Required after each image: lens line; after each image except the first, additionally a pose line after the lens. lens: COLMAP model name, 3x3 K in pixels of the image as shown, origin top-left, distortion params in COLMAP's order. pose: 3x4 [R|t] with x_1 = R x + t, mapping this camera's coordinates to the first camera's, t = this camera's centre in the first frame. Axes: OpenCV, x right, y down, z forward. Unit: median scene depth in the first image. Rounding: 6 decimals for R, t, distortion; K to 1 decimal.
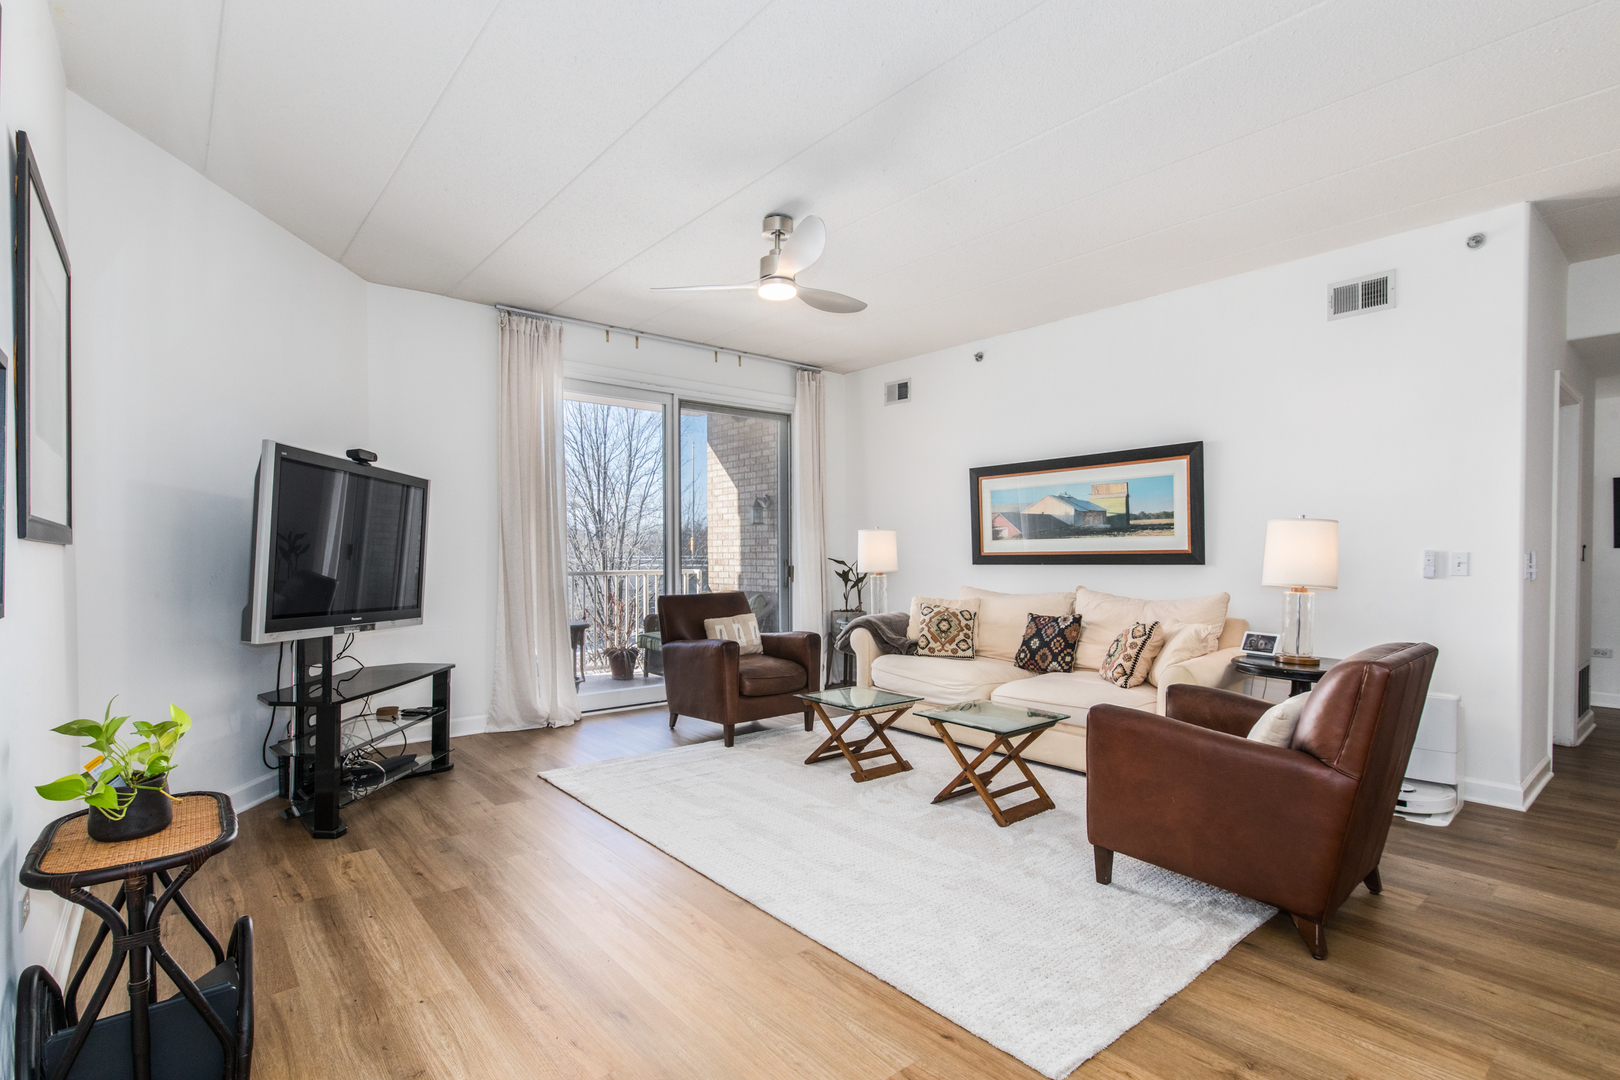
lens RADIAL K [[767.6, 0, 812.7], [0, 767.6, 551.7], [0, 0, 1]] dist [-0.001168, -0.000144]
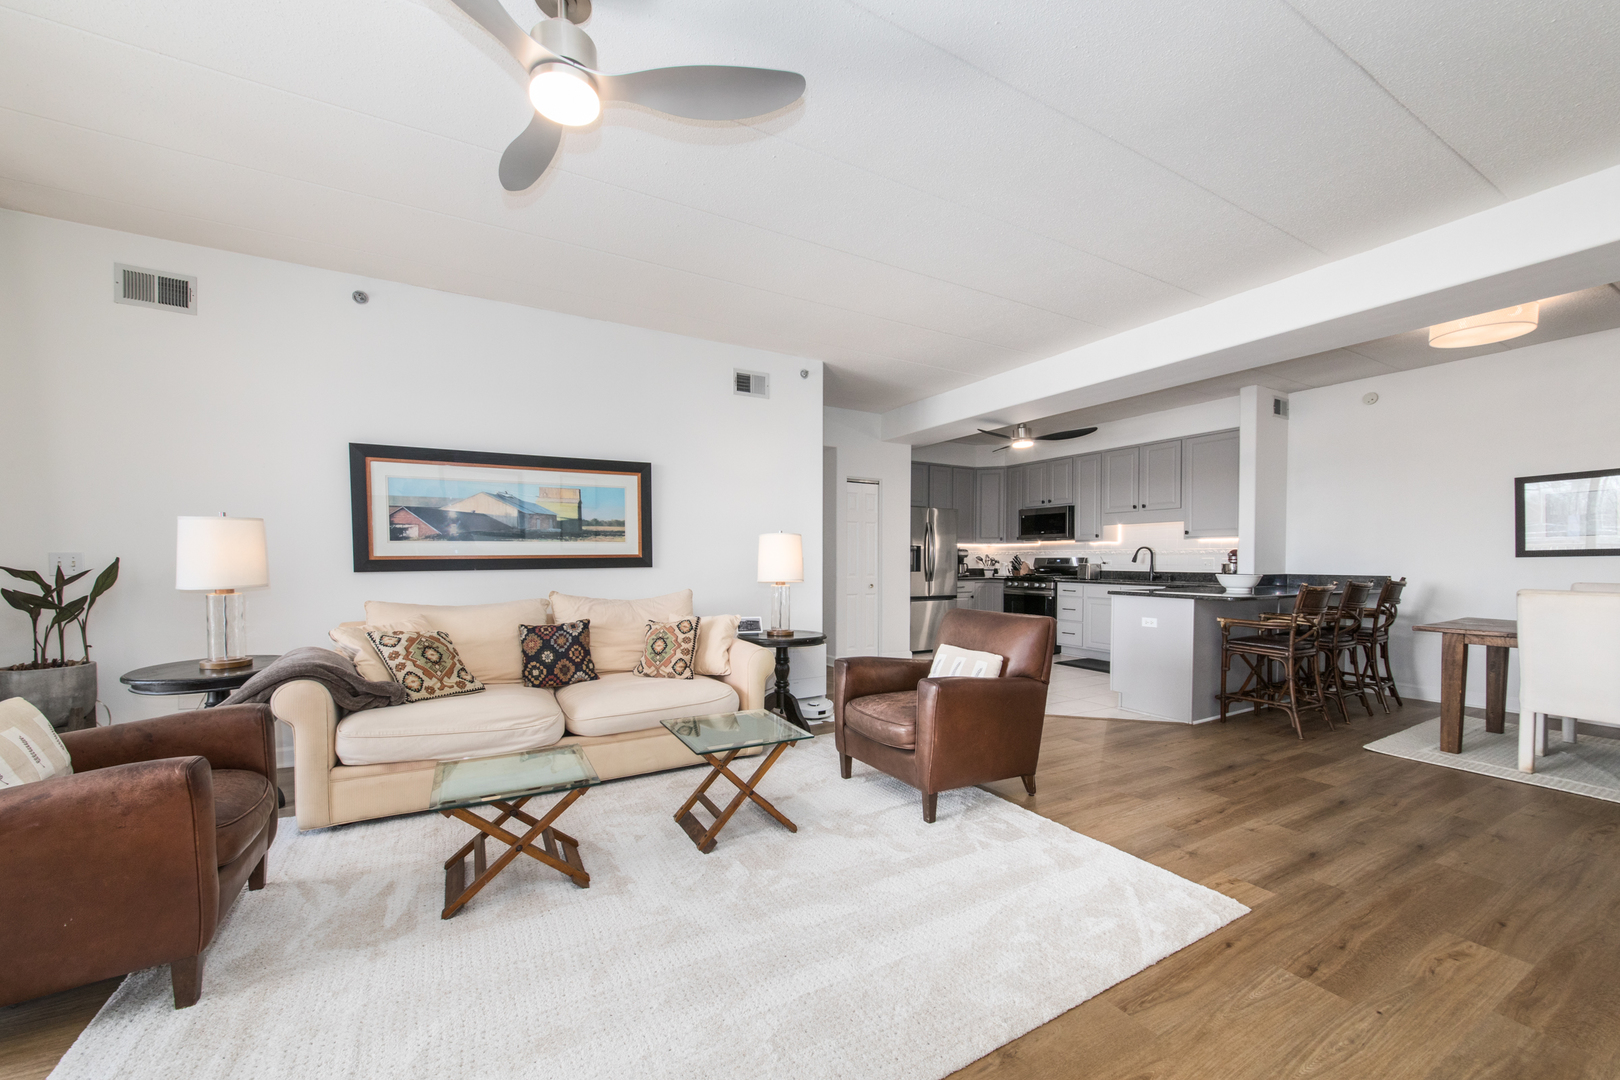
lens RADIAL K [[568.6, 0, 803.1], [0, 568.6, 575.2], [0, 0, 1]] dist [-0.008889, -0.000152]
pose [[0.223308, -0.028083, 0.974343, -0.284720], [-0.001998, 0.999570, 0.029268, 0.003279], [-0.974746, -0.008483, 0.223156, 0.541333]]
